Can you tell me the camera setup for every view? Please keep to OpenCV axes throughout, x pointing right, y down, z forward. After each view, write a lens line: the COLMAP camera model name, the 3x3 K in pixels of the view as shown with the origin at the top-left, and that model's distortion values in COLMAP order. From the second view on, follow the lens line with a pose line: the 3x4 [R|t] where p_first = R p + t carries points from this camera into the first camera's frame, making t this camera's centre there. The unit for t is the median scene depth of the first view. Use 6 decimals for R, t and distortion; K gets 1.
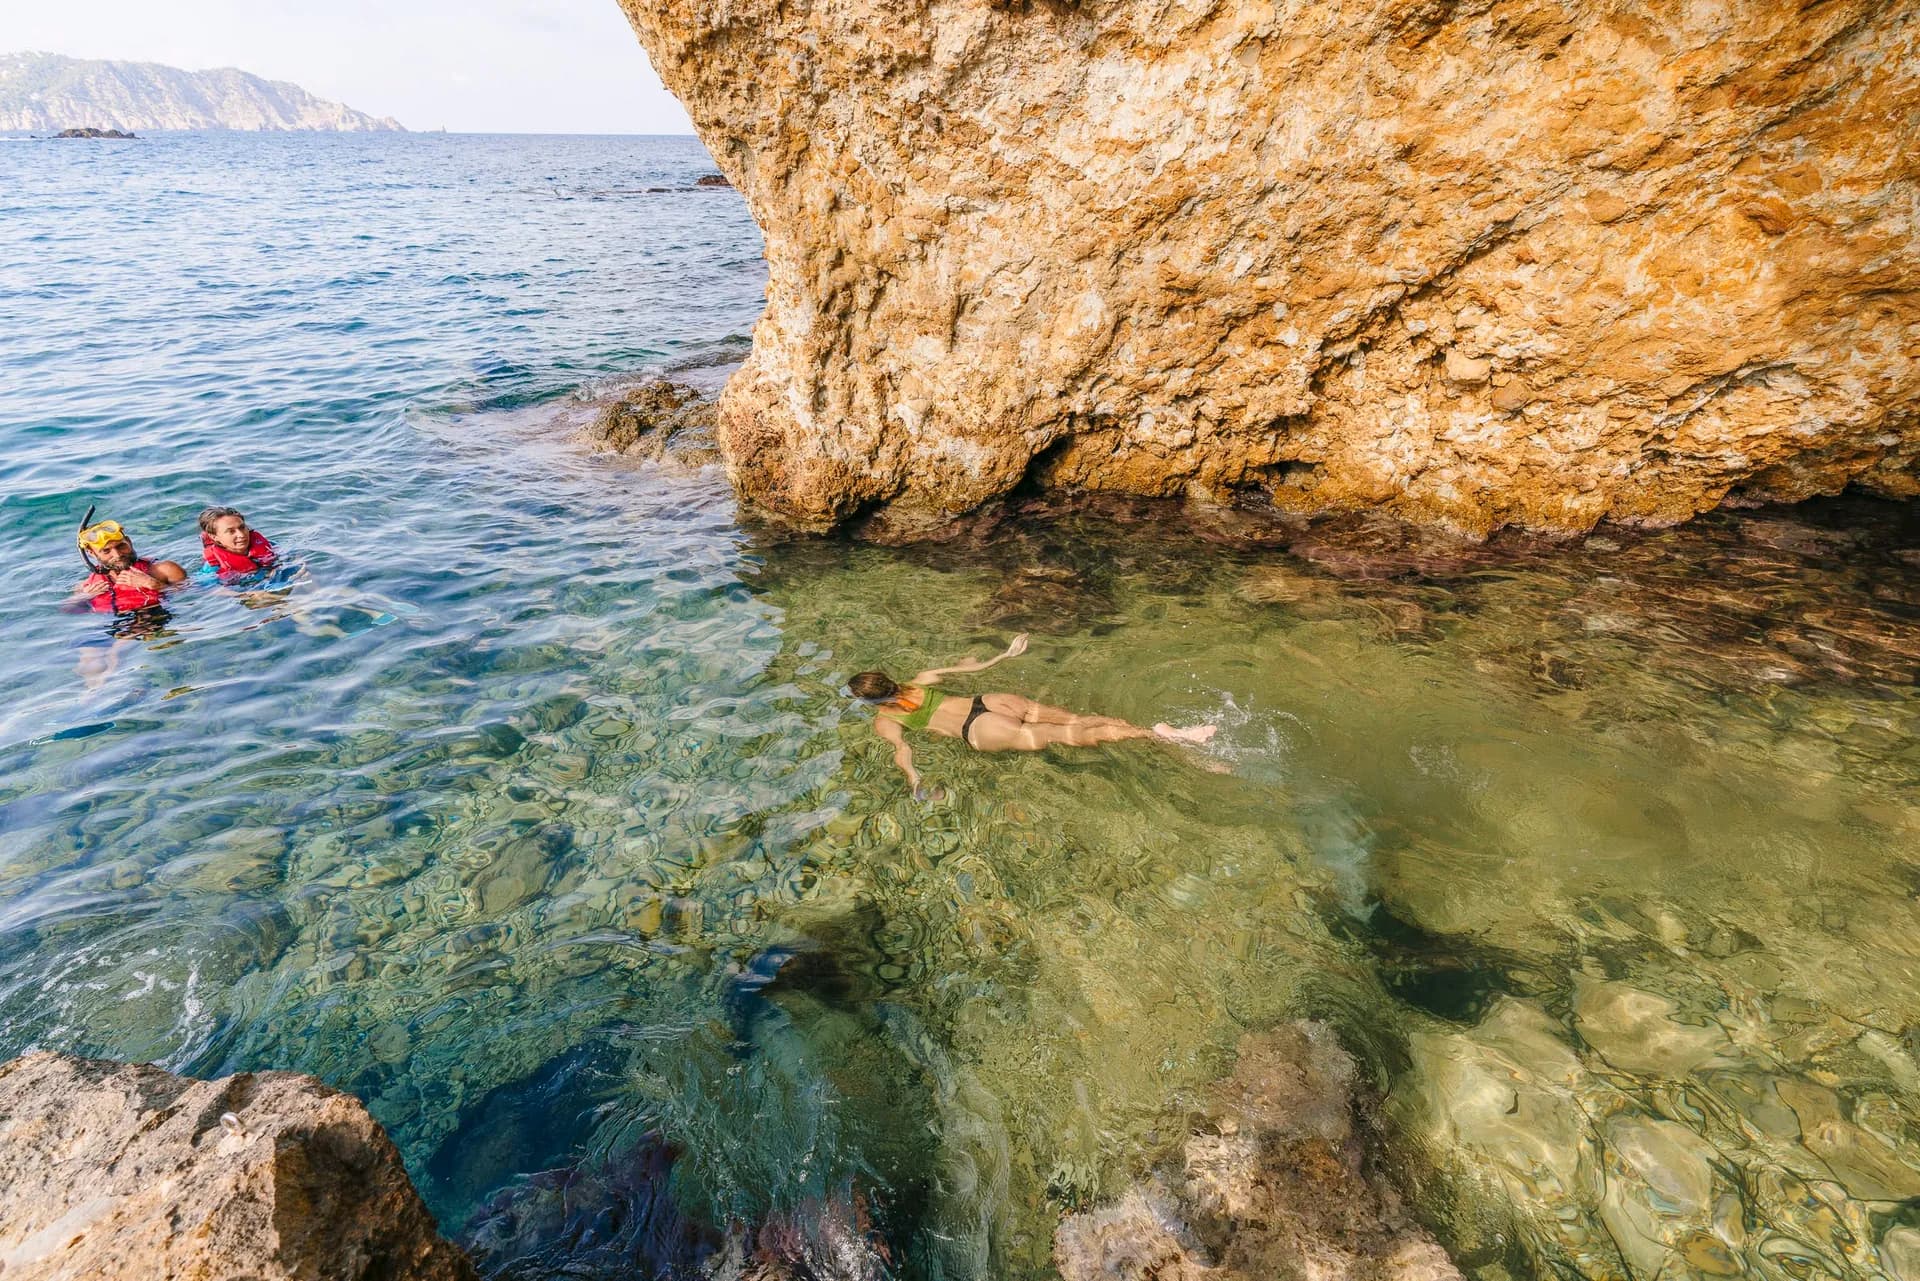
lens RADIAL K [[794.7, 0, 960.0], [0, 794.7, 640.5], [0, 0, 1]] dist [0.000178, 0.000064]
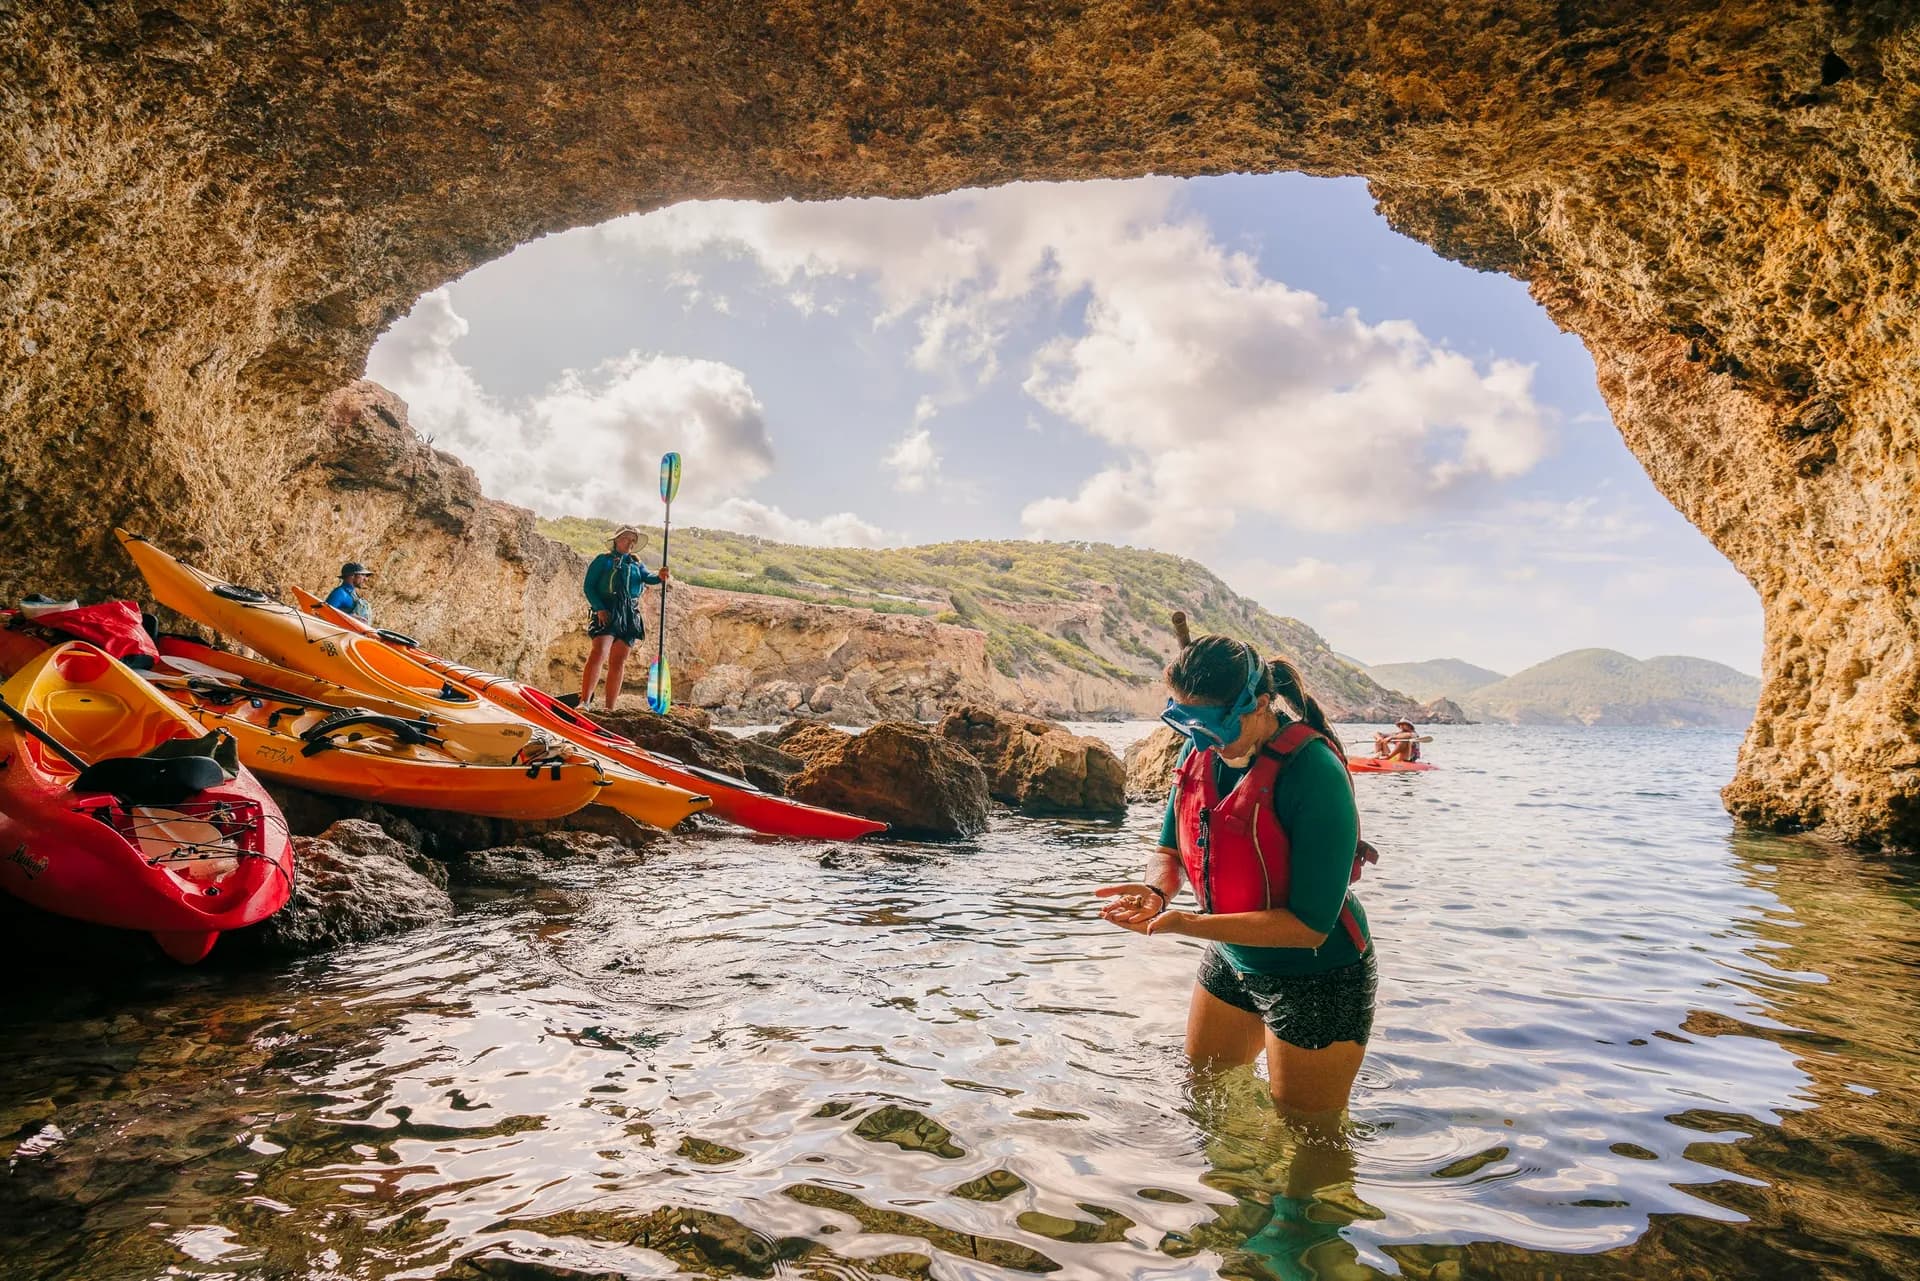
lens RADIAL K [[931.1, 0, 960.0], [0, 931.1, 640.5], [0, 0, 1]] dist [-0.065069, 0.026740]
pose [[-0.271992, -0.086117, -0.958439, 1.677395], [-0.517011, 0.853106, 0.070068, 0.153614], [0.811616, 0.514581, -0.276561, 0.245630]]
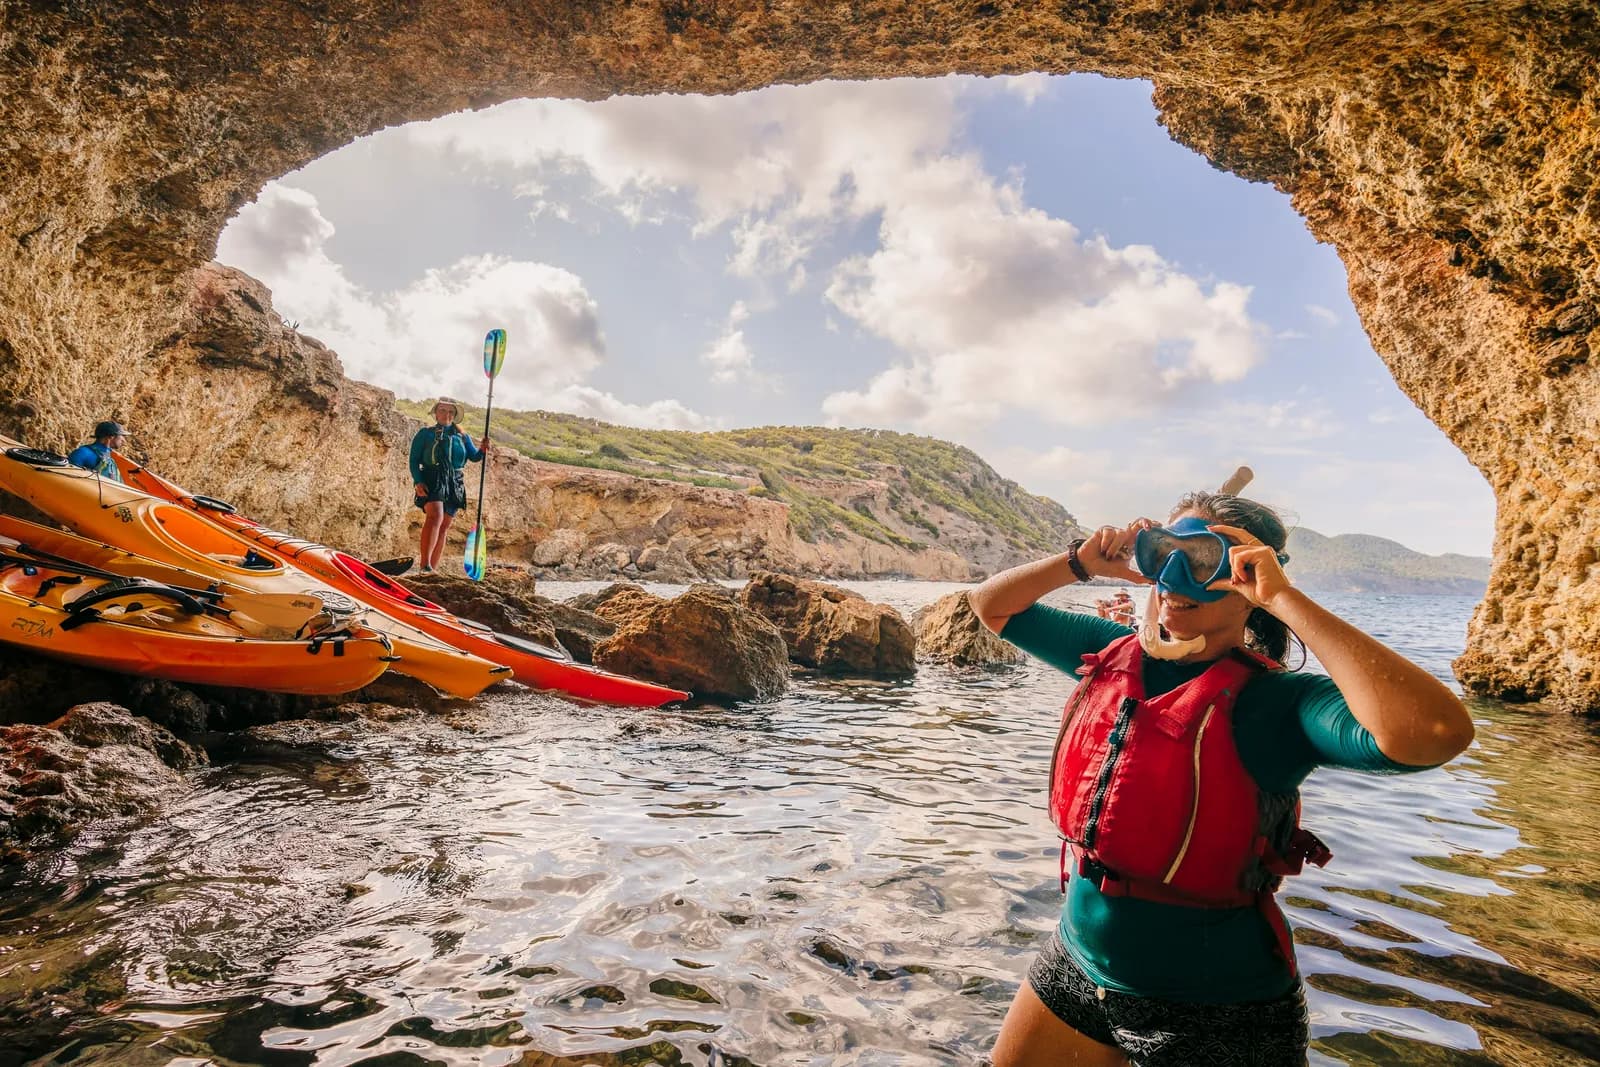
lens RADIAL K [[781.3, 0, 796.9], [0, 781.3, 536.2], [0, 0, 1]] dist [-0.062193, 0.024044]
pose [[-0.234457, -0.059040, -0.970332, 1.511489], [-0.533304, 0.842356, 0.077607, 0.156953], [0.812783, 0.535678, -0.228983, 0.200167]]
